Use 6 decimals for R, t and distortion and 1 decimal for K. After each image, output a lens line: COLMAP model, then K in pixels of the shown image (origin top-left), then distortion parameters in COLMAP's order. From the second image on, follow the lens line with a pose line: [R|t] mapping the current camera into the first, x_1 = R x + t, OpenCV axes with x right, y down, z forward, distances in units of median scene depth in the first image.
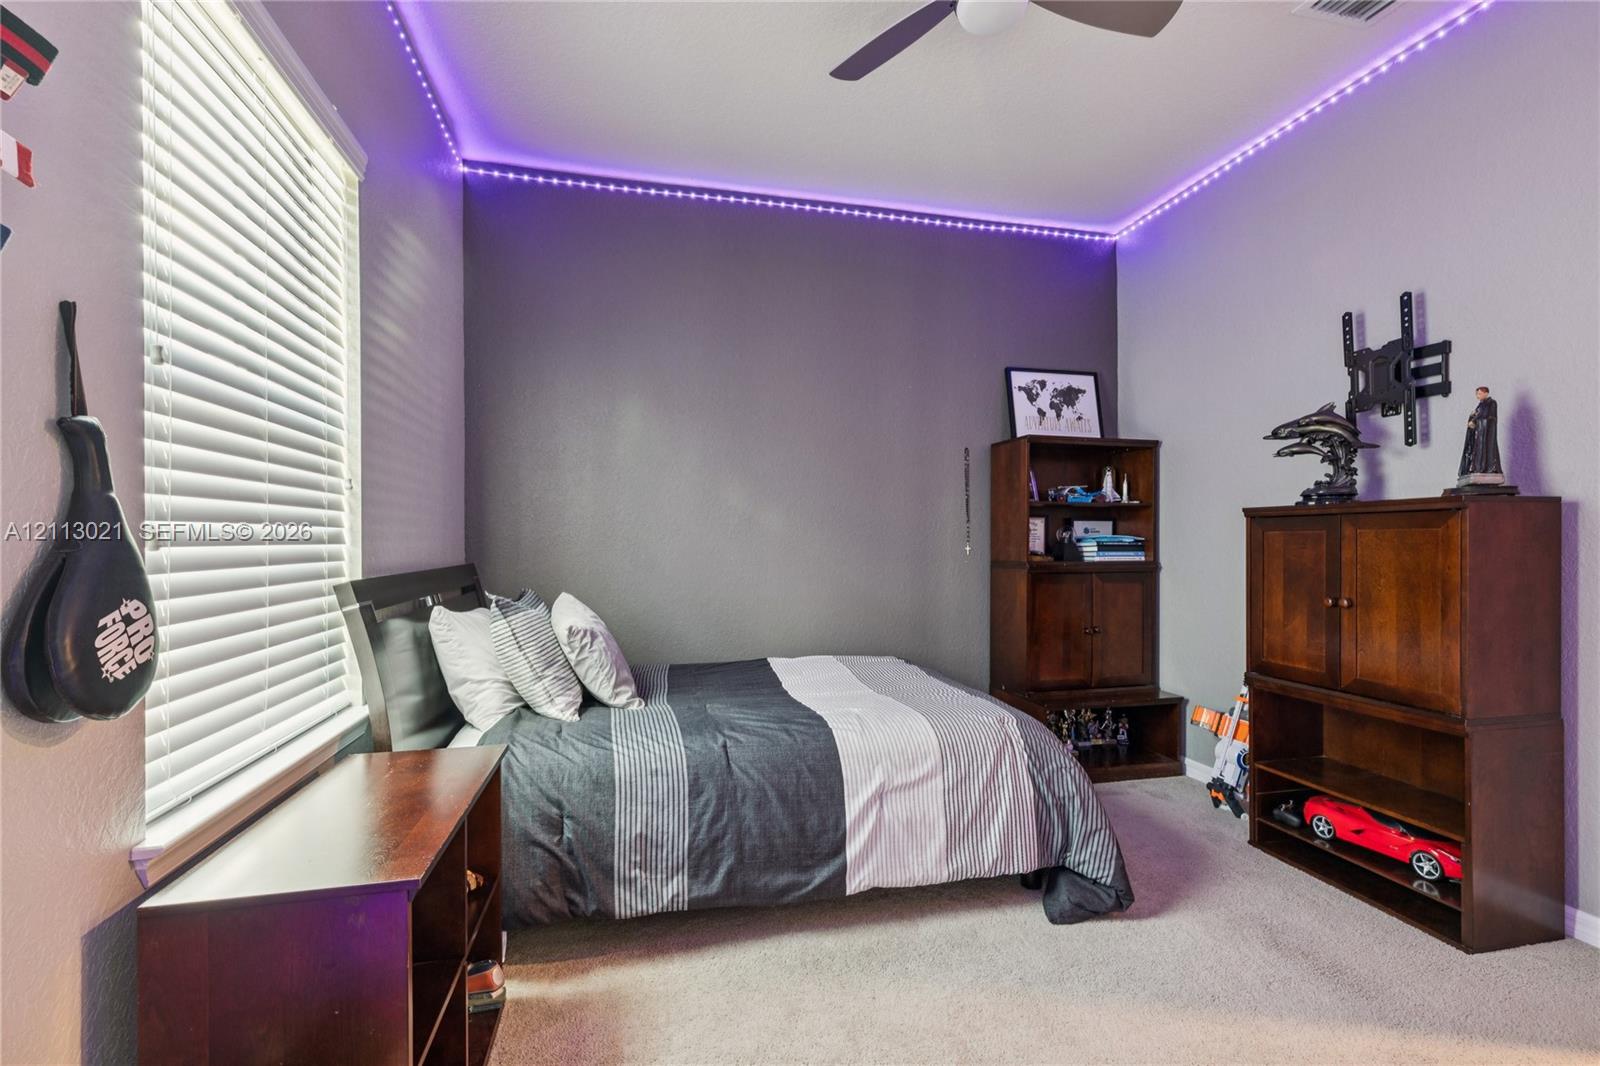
lens RADIAL K [[728.7, 0, 803.5], [0, 728.7, 542.3], [0, 0, 1]] dist [0.003101, -0.000110]
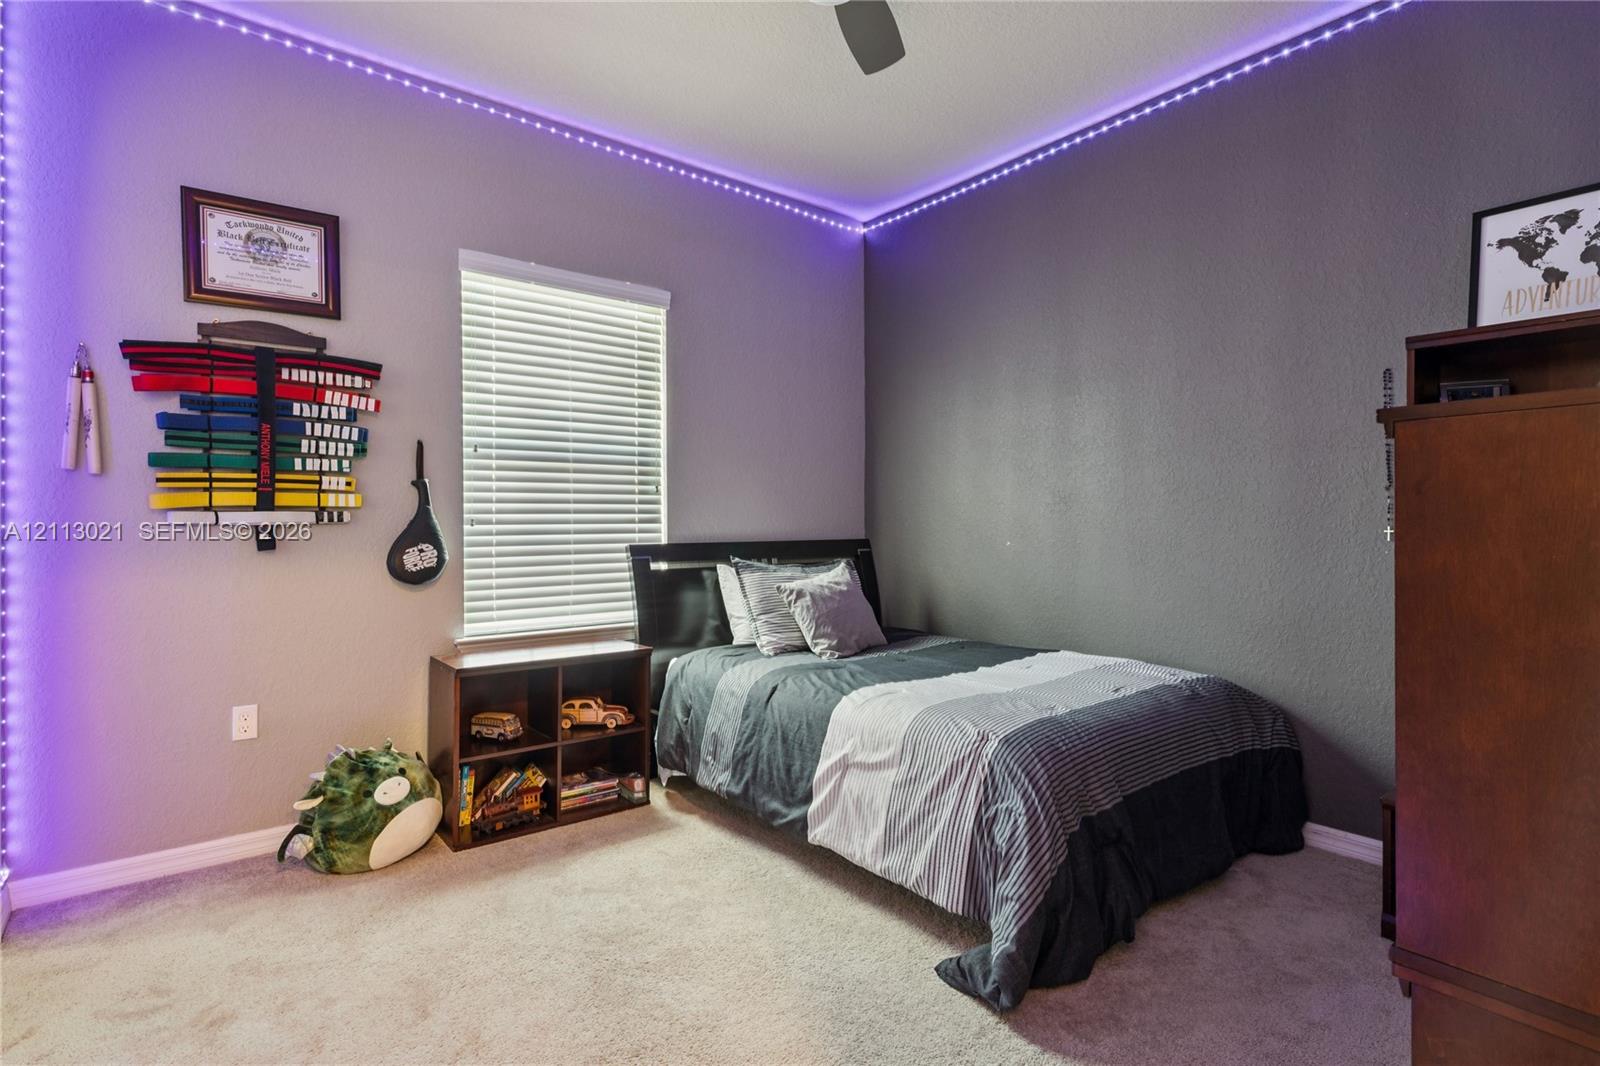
lens RADIAL K [[779.9, 0, 801.1], [0, 779.9, 526.4], [0, 0, 1]] dist [-0.001616, -0.000710]
pose [[0.427347, 0.002493, -0.904084, 1.167642], [0.001637, 0.999992, 0.003532, 0.002805], [0.904086, -0.002989, 0.427340, 0.509265]]
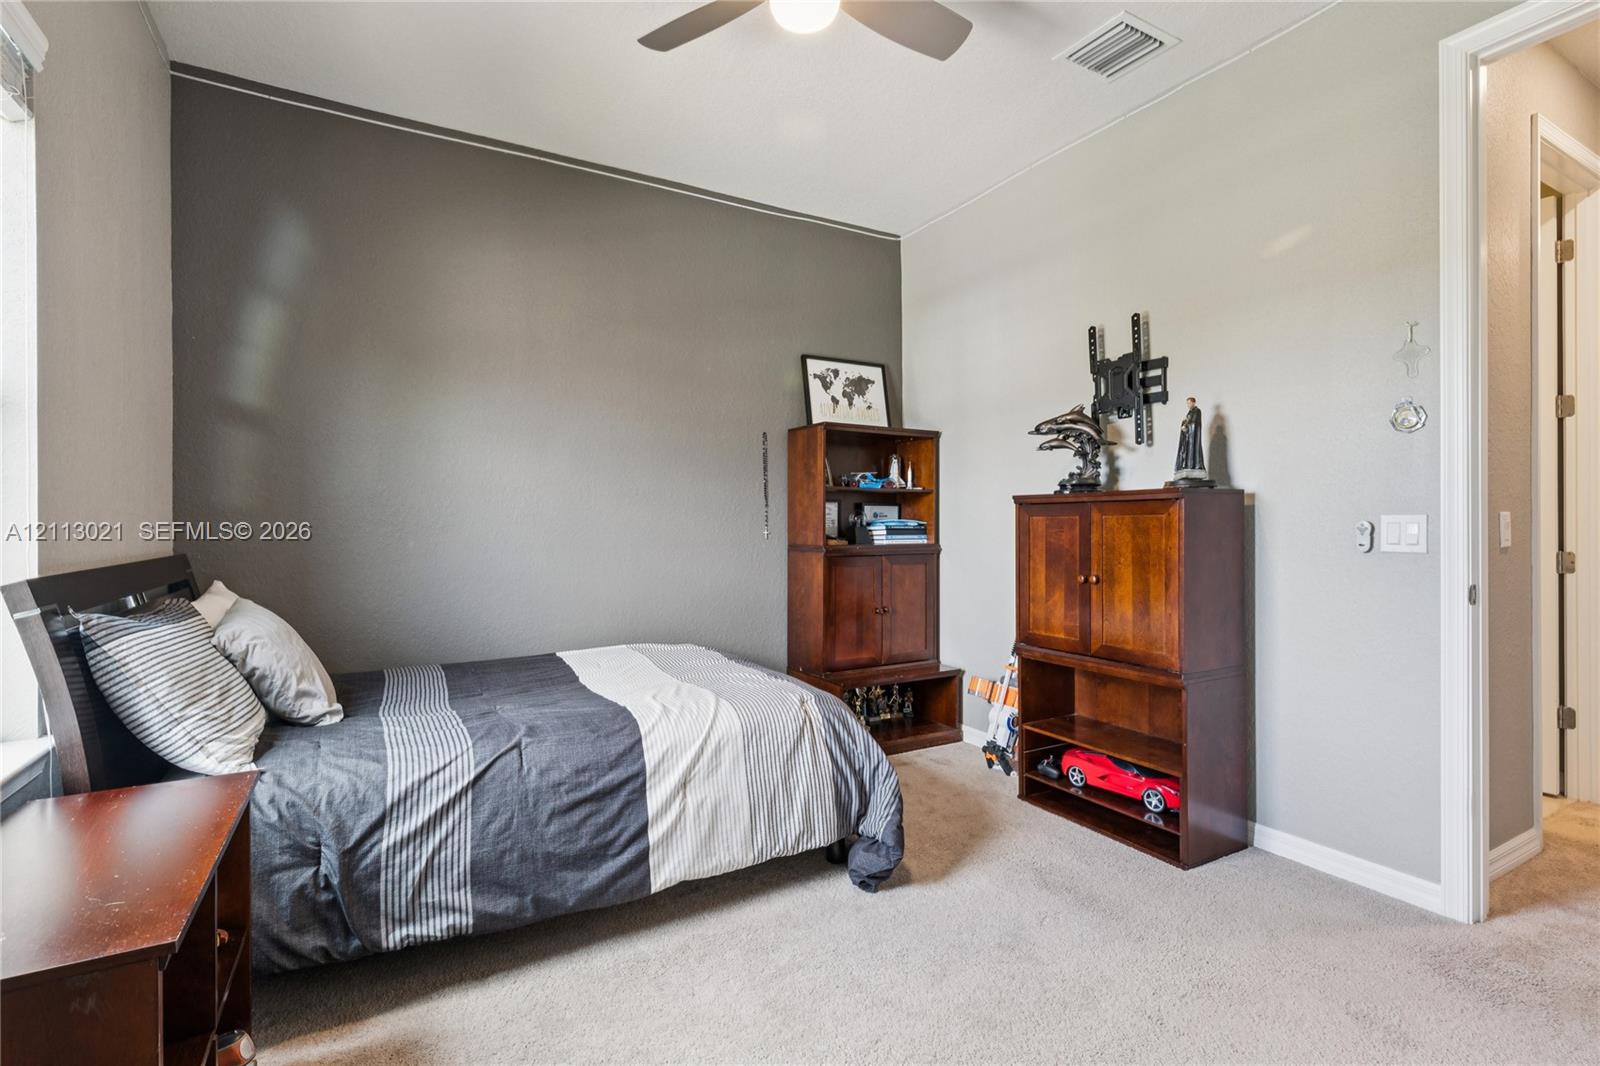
lens RADIAL K [[746.9, 0, 804.1], [0, 746.9, 523.1], [0, 0, 1]] dist [0.004227, 0.001493]
pose [[0.960295, -0.000521, 0.278985, -0.020462], [0.001568, 0.999993, -0.003531, -0.001793], [-0.278981, 0.003829, 0.960289, -0.004006]]
